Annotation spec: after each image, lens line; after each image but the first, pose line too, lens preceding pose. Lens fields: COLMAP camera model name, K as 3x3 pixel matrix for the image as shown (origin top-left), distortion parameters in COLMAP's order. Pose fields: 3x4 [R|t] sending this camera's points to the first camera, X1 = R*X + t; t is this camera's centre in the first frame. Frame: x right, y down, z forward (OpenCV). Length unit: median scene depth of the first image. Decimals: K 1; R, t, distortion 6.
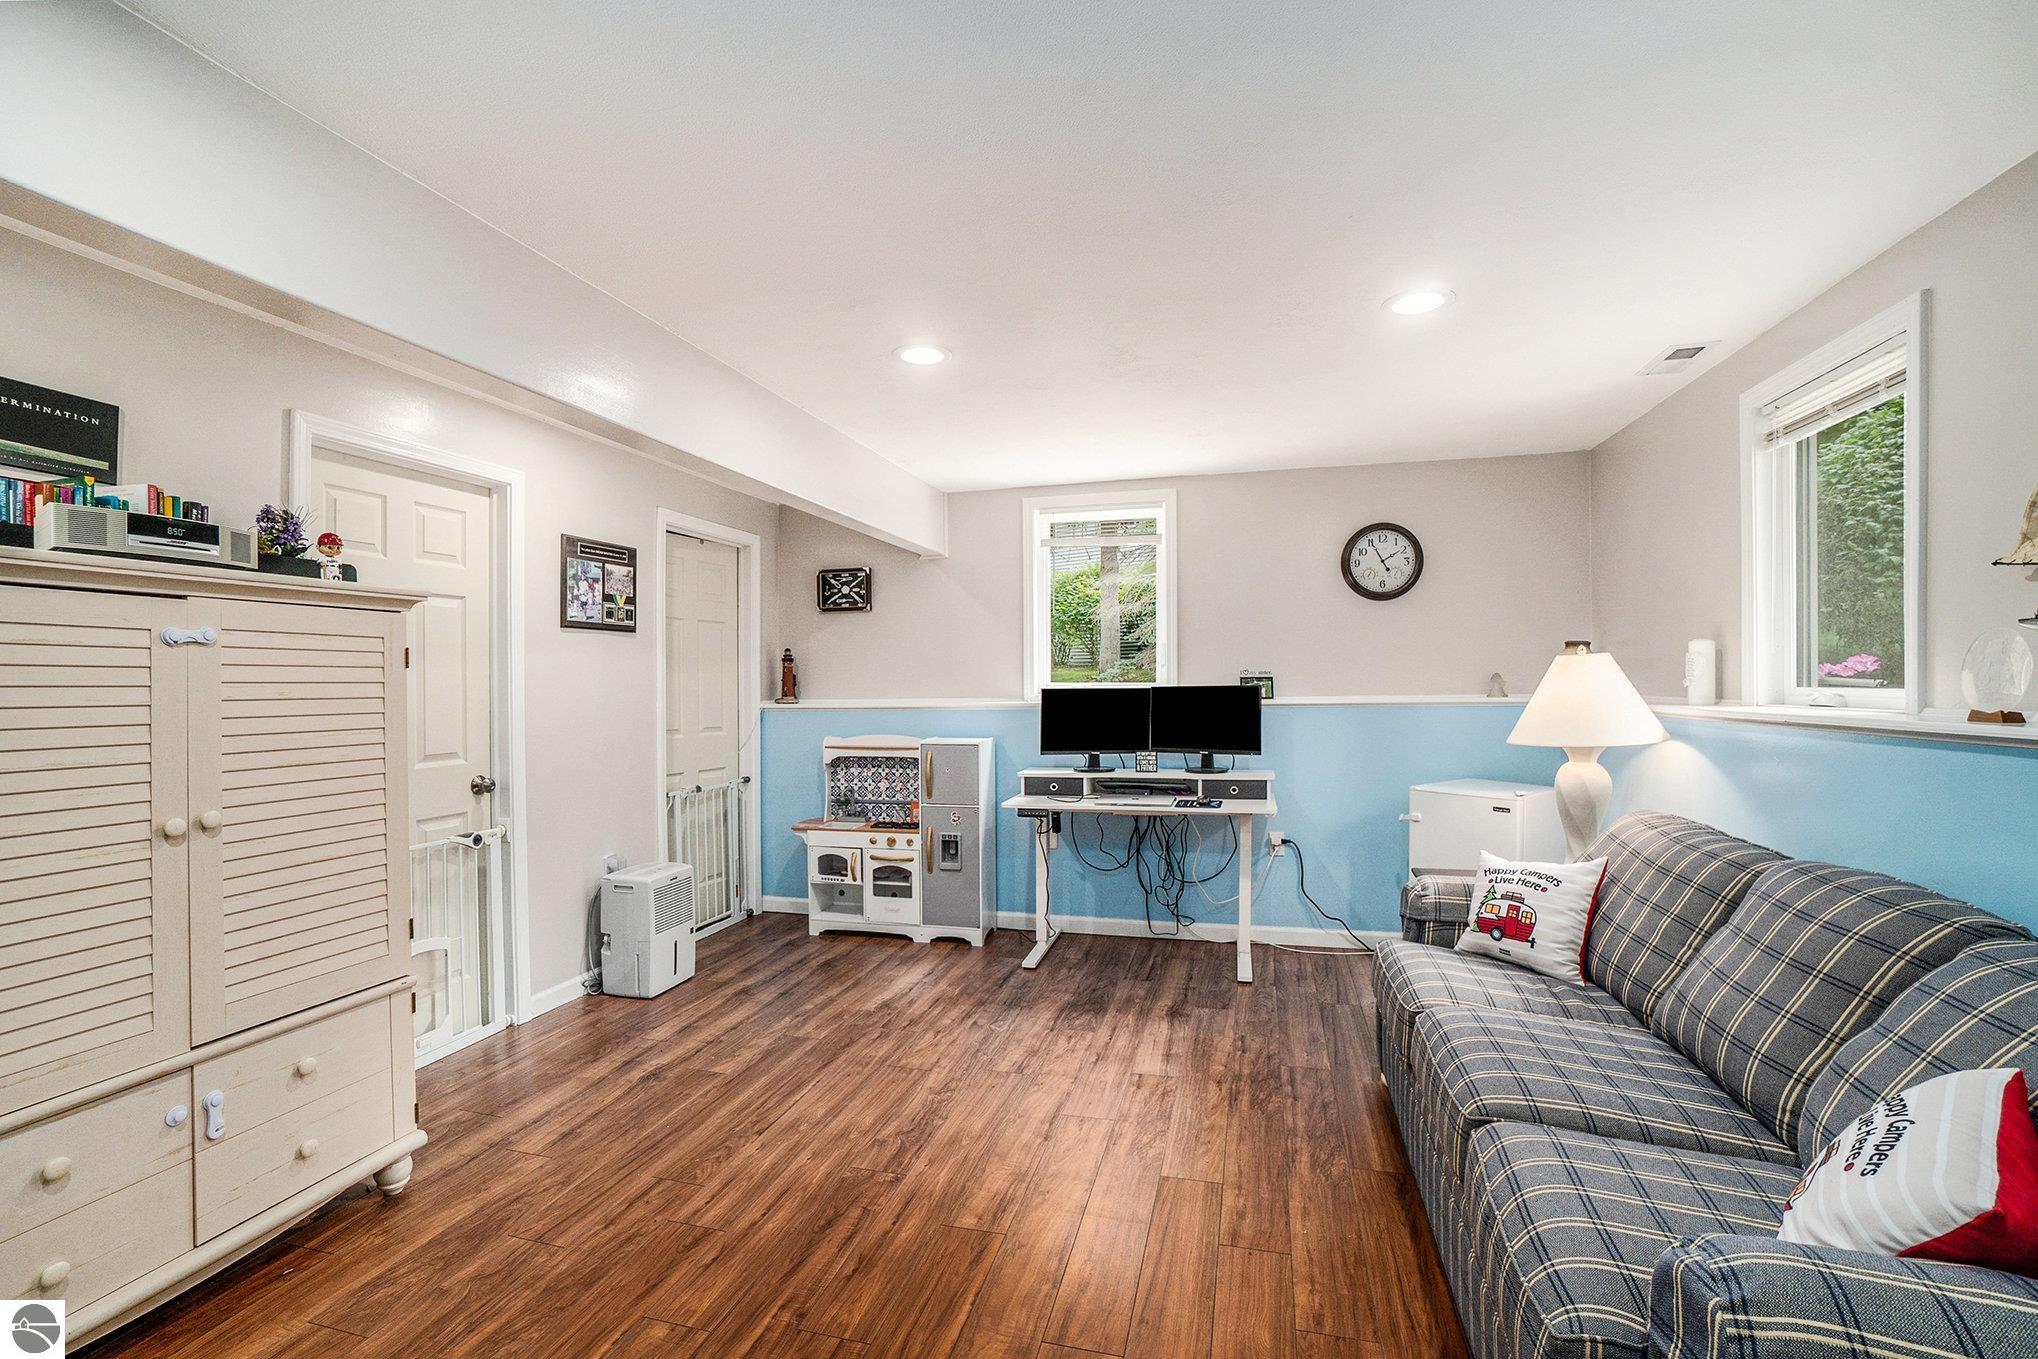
lens RADIAL K [[900.1, 0, 1019.2], [0, 900.1, 684.6], [0, 0, 1]] dist [-0.005744, 0.001399]
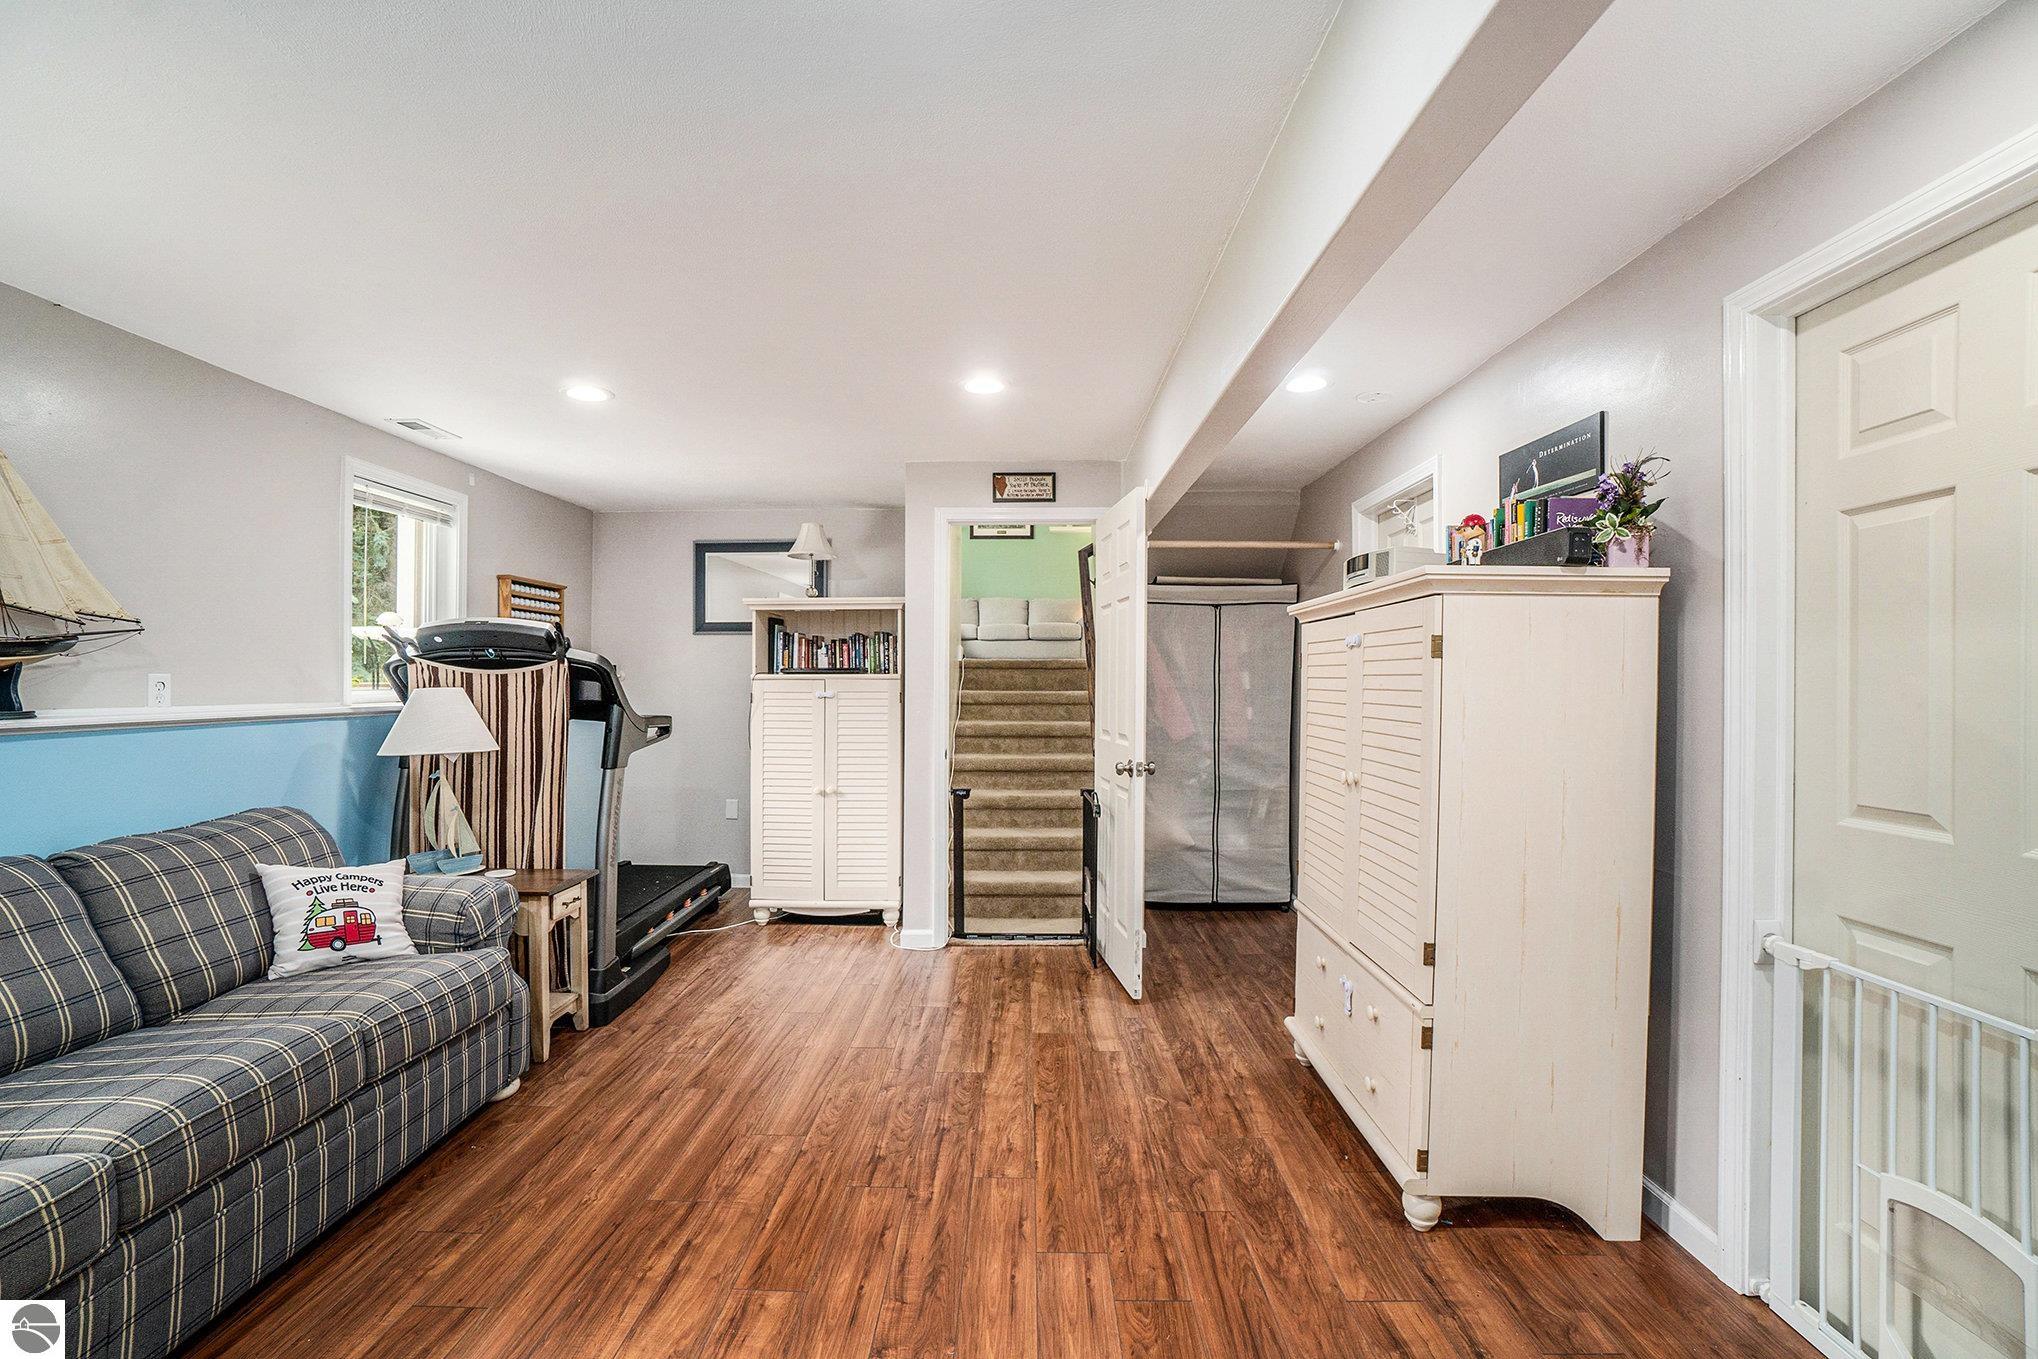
lens RADIAL K [[900.1, 0, 1021.0], [0, 900.1, 674.9], [0, 0, 1]] dist [-0.005744, 0.001399]
pose [[-0.968740, 0.010280, -0.247864, -0.080198], [0.010567, 0.999944, 0.000172, -0.010981], [0.247852, -0.002452, -0.968795, 1.972814]]
